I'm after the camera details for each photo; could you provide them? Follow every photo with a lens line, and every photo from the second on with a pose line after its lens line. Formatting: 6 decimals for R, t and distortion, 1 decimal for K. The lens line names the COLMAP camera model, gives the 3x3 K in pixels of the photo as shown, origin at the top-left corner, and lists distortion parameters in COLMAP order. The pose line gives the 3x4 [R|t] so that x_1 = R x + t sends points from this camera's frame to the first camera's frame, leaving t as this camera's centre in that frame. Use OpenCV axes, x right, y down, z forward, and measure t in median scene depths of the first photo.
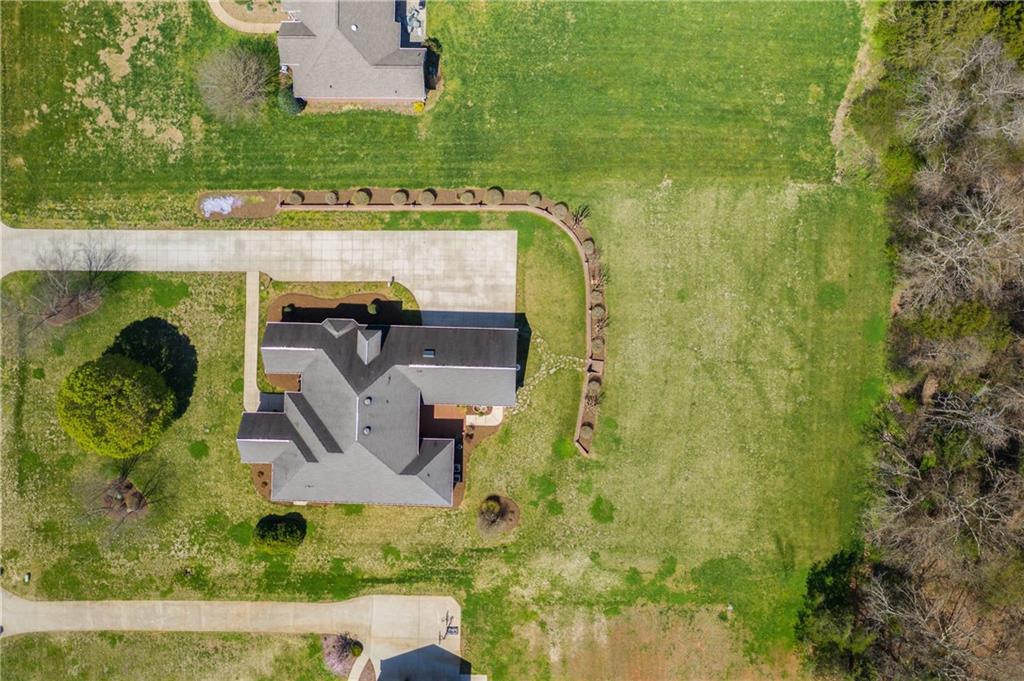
lens RADIAL K [[818.3, 0, 505.7], [0, 818.3, 342.8], [0, 0, 1]] dist [0.002482, 0.012146]
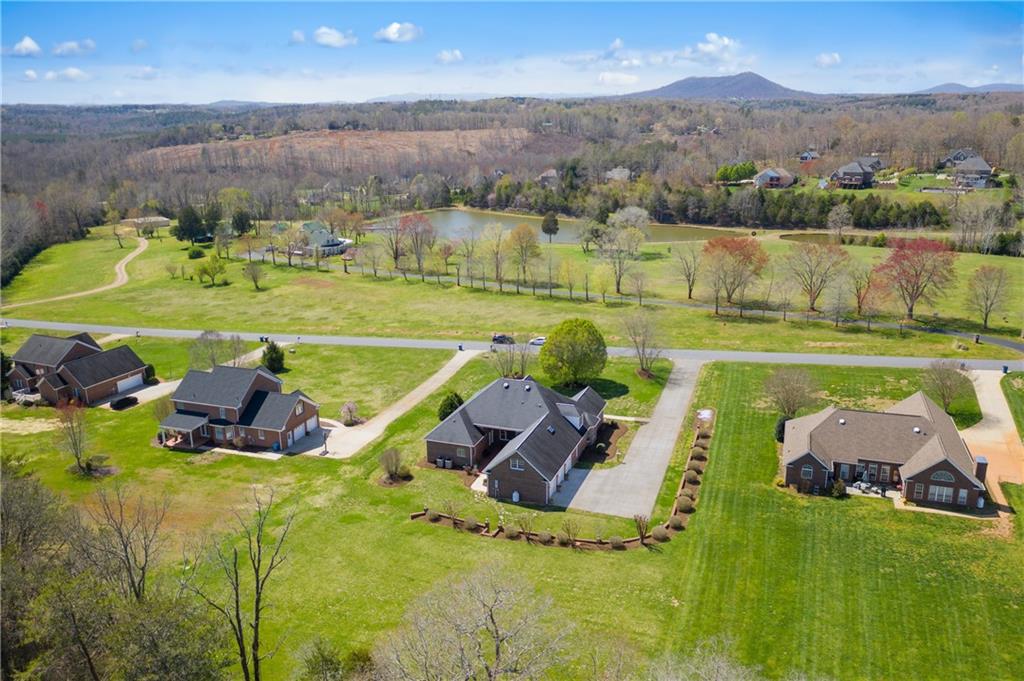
lens RADIAL K [[818.3, 0, 505.7], [0, 818.3, 342.8], [0, 0, 1]] dist [0.002482, 0.012146]
pose [[-0.320364, 0.282351, -0.904237, 0.893362], [-0.946911, -0.068297, 0.314158, -0.268295], [0.026946, 0.956877, 0.289241, 0.505935]]
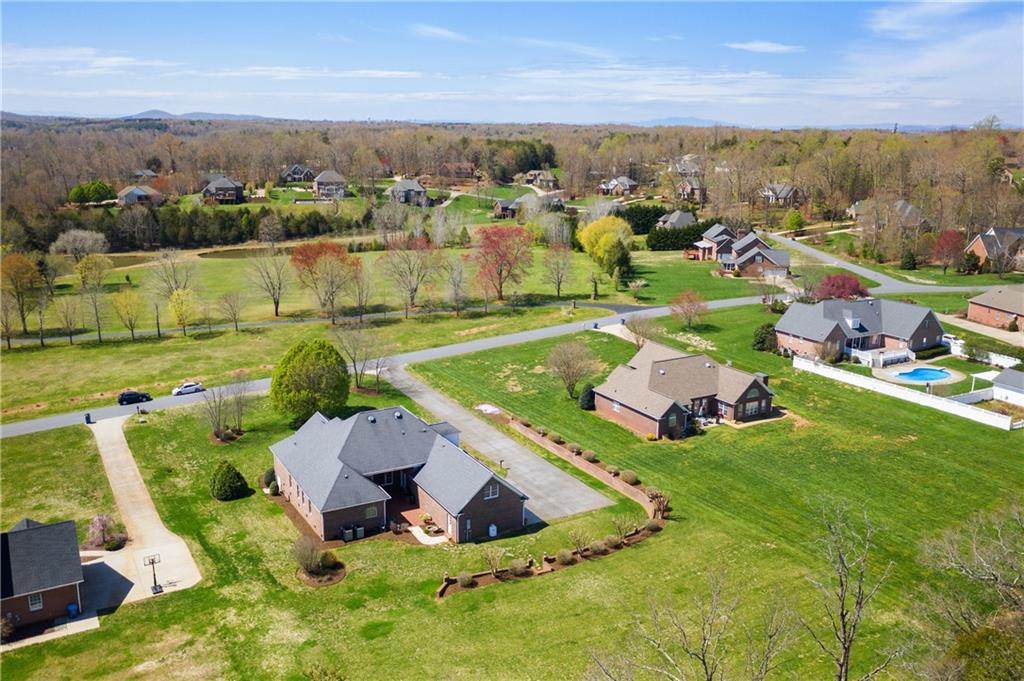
lens RADIAL K [[855.8, 0, 512.0], [0, 855.8, 340.5], [0, 0, 1]] dist [0.004418, 0.008556]
pose [[0.513083, 0.224849, -0.828365, 0.731185], [-0.858280, 0.123079, -0.498204, 0.439980], [-0.010066, 0.966589, 0.256134, 0.561253]]
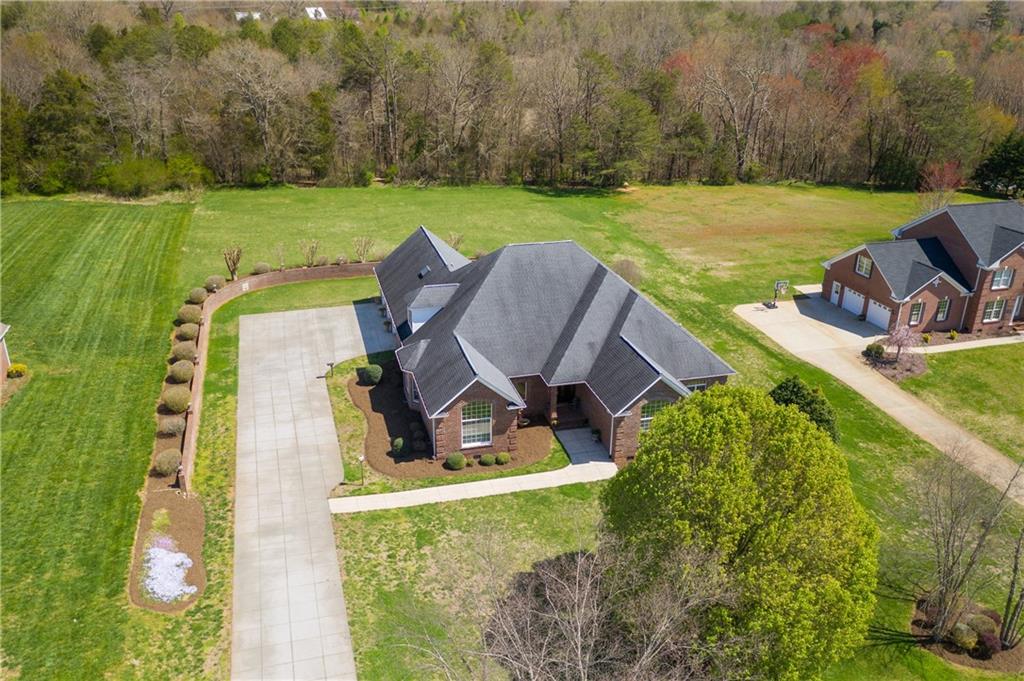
lens RADIAL K [[818.3, 0, 505.7], [0, 818.3, 342.8], [0, 0, 1]] dist [0.002482, 0.012146]
pose [[-0.281340, -0.364163, 0.887825, -0.708475], [0.959499, -0.092810, 0.265984, -0.105771], [-0.014463, 0.926699, 0.375525, 0.743285]]
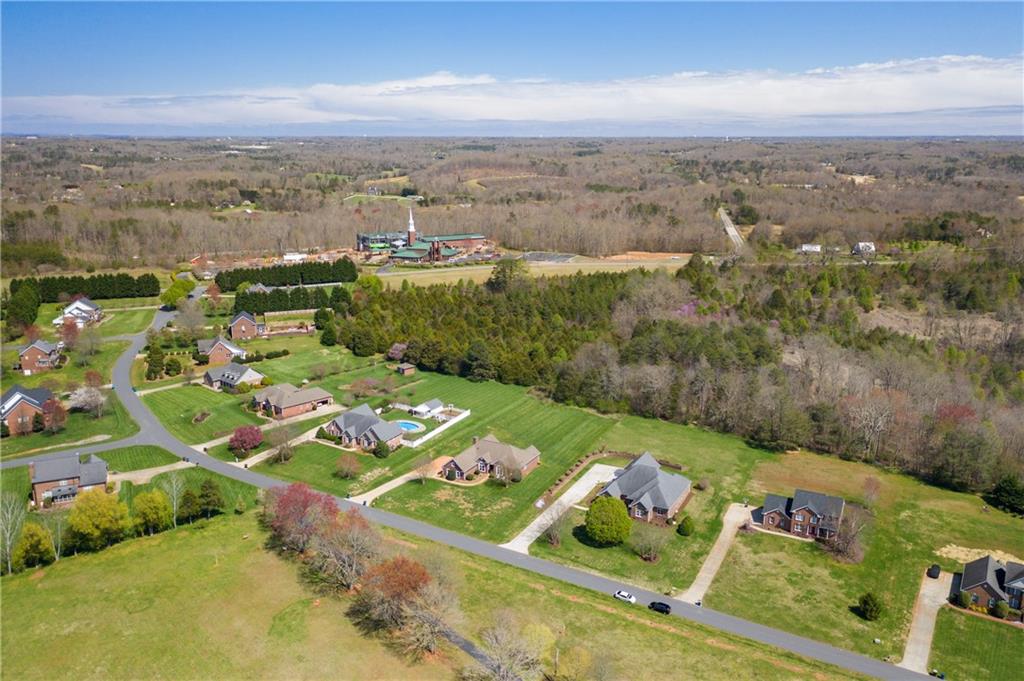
lens RADIAL K [[818.3, 0, 505.7], [0, 818.3, 342.8], [0, 0, 1]] dist [0.002482, 0.012146]
pose [[0.456368, -0.204453, 0.865983, -2.323076], [0.889648, 0.122287, -0.439968, 0.715944], [-0.015946, 0.971208, 0.237699, -0.001531]]
